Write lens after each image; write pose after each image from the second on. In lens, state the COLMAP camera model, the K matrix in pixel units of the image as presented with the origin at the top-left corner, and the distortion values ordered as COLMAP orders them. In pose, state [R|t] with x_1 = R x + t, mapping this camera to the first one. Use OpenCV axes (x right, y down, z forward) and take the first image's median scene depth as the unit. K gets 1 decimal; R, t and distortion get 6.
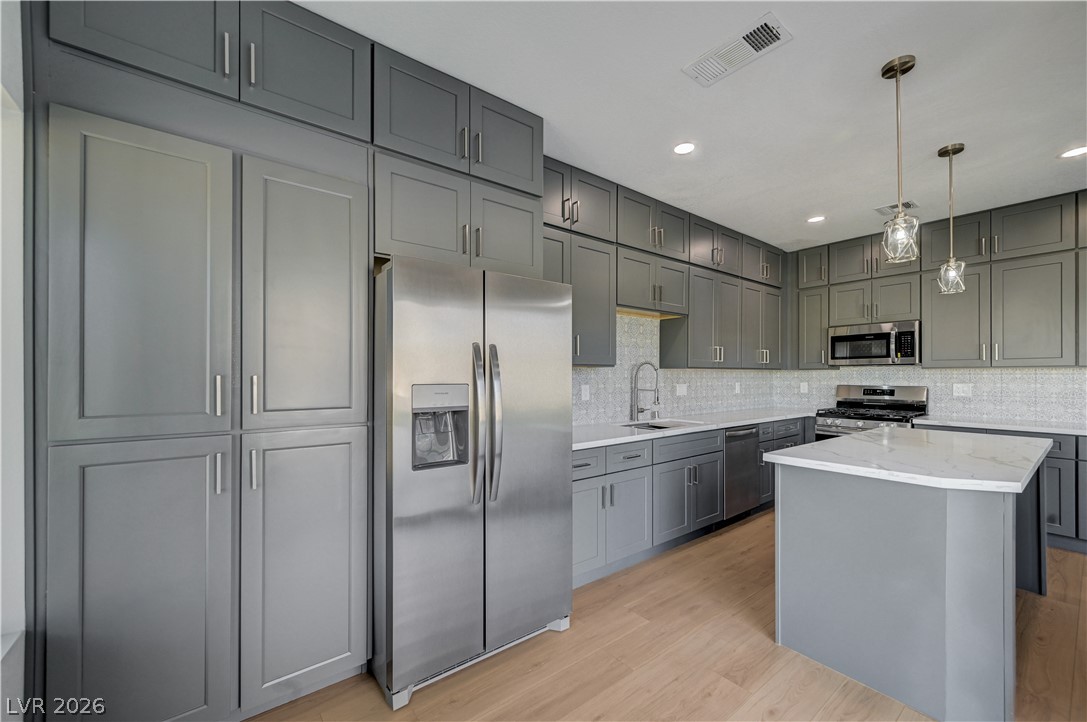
lens RADIAL K [[427.4, 0, 545.0], [0, 427.4, 375.7], [0, 0, 1]] dist [0.001258, 0.000219]
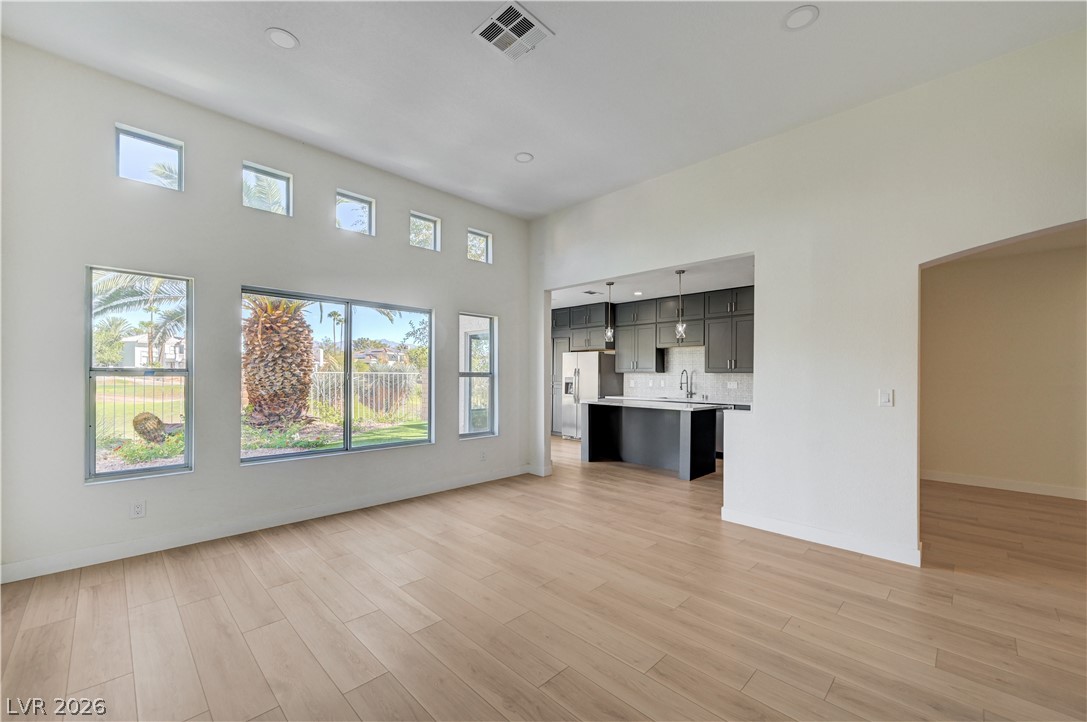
lens RADIAL K [[434.7, 0, 546.5], [0, 434.7, 374.3], [0, 0, 1]] dist [0.000577, 0.000063]
pose [[0.134917, -0.000457, -0.990857, 2.129132], [-0.007312, 0.999972, -0.001456, -0.002175], [0.990830, 0.007441, 0.134910, 0.028313]]
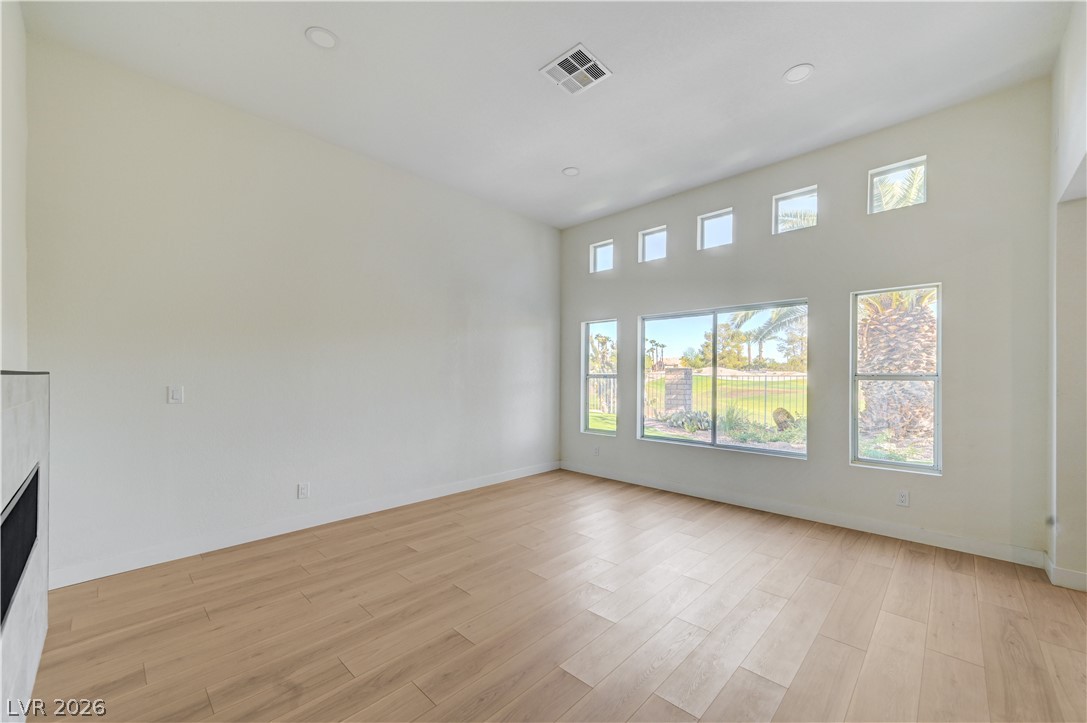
lens RADIAL K [[427.4, 0, 545.0], [0, 427.4, 376.2], [0, 0, 1]] dist [0.001258, 0.000219]
pose [[-0.988931, -0.002855, -0.148347, 1.616422], [-0.003129, 0.999994, 0.001614, -0.002164], [0.148341, 0.002060, -0.988934, 0.790443]]
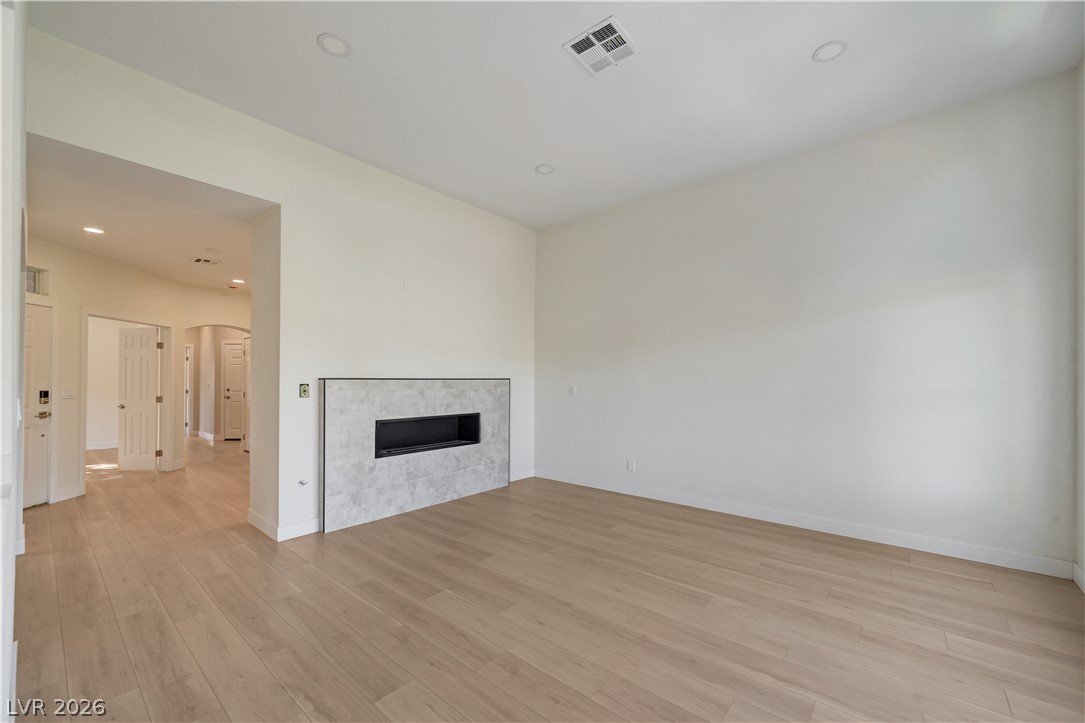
lens RADIAL K [[432.9, 0, 547.9], [0, 432.9, 374.4], [0, 0, 1]] dist [-0.002531, 0.000004]
pose [[-0.210356, 0.010786, 0.977565, 0.804551], [-0.001585, 0.999934, -0.011373, -0.002613], [-0.977624, -0.003942, -0.210325, 0.290332]]
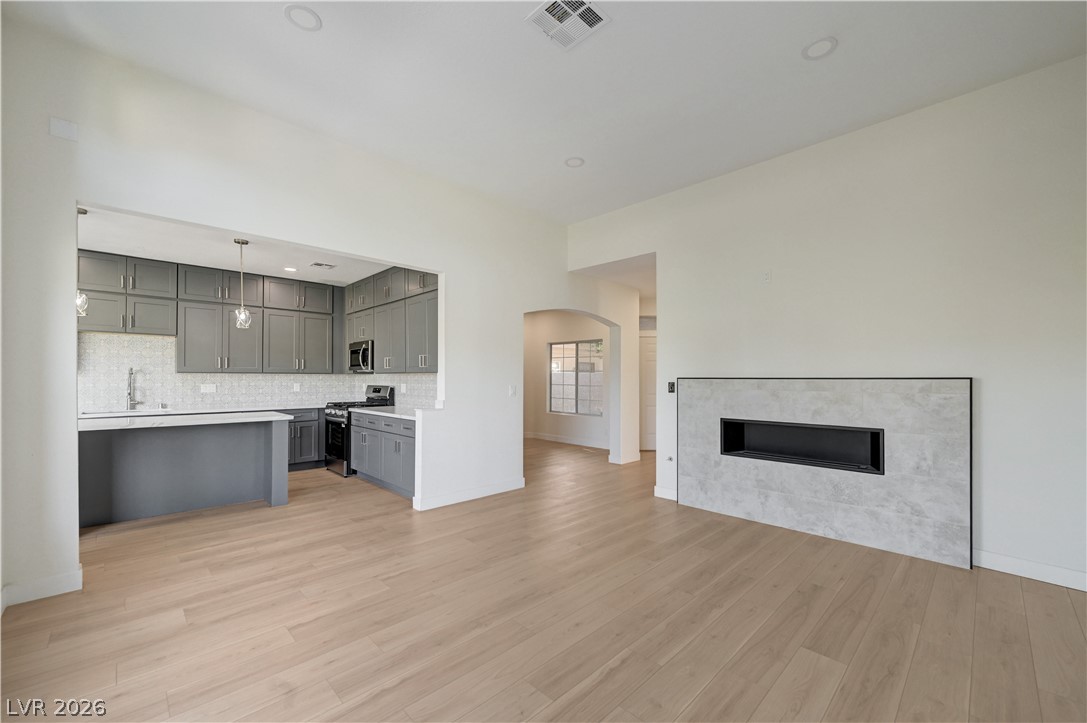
lens RADIAL K [[433.7, 0, 548.9], [0, 433.7, 374.4], [0, 0, 1]] dist [-0.002531, 0.000004]
pose [[0.992748, 0.003210, 0.120168, 1.353357], [-0.002141, 0.999957, -0.009029, -0.001948], [-0.120192, 0.008706, 0.992712, -0.559649]]
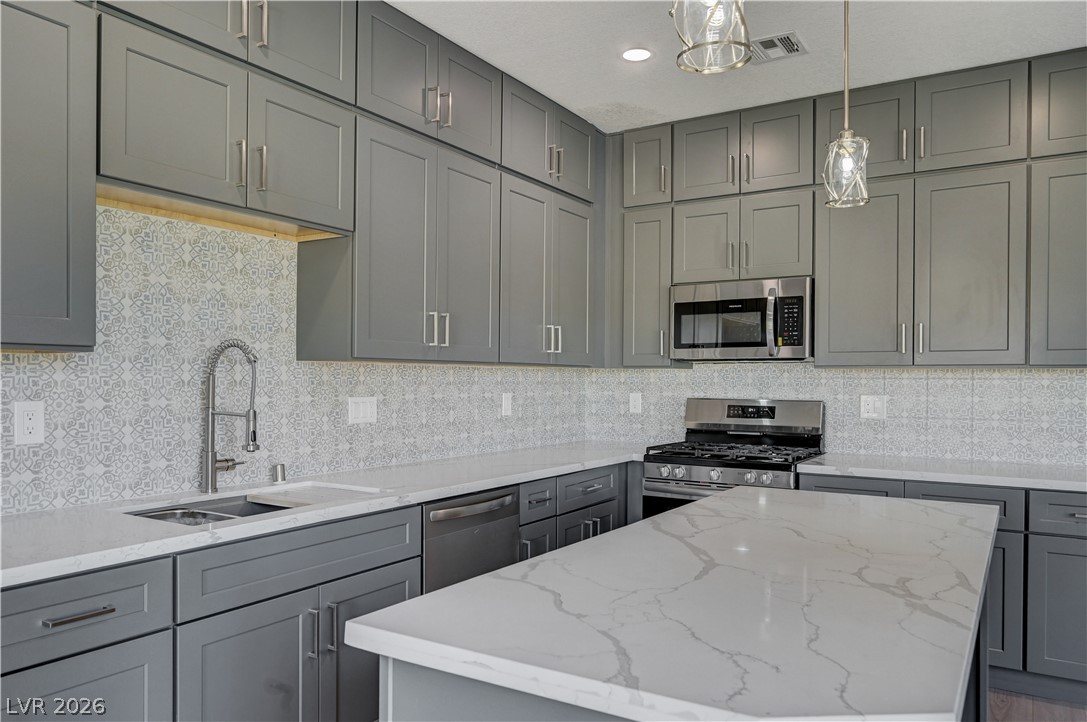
lens RADIAL K [[768.8, 0, 546.7], [0, 768.8, 385.8], [0, 0, 1]] dist [-0.006432, -0.003744]
pose [[0.938351, 0.003431, 0.345667, 0.247127], [-0.006906, 0.999937, 0.008824, 0.000079], [-0.345615, -0.010667, 0.938316, 0.225635]]
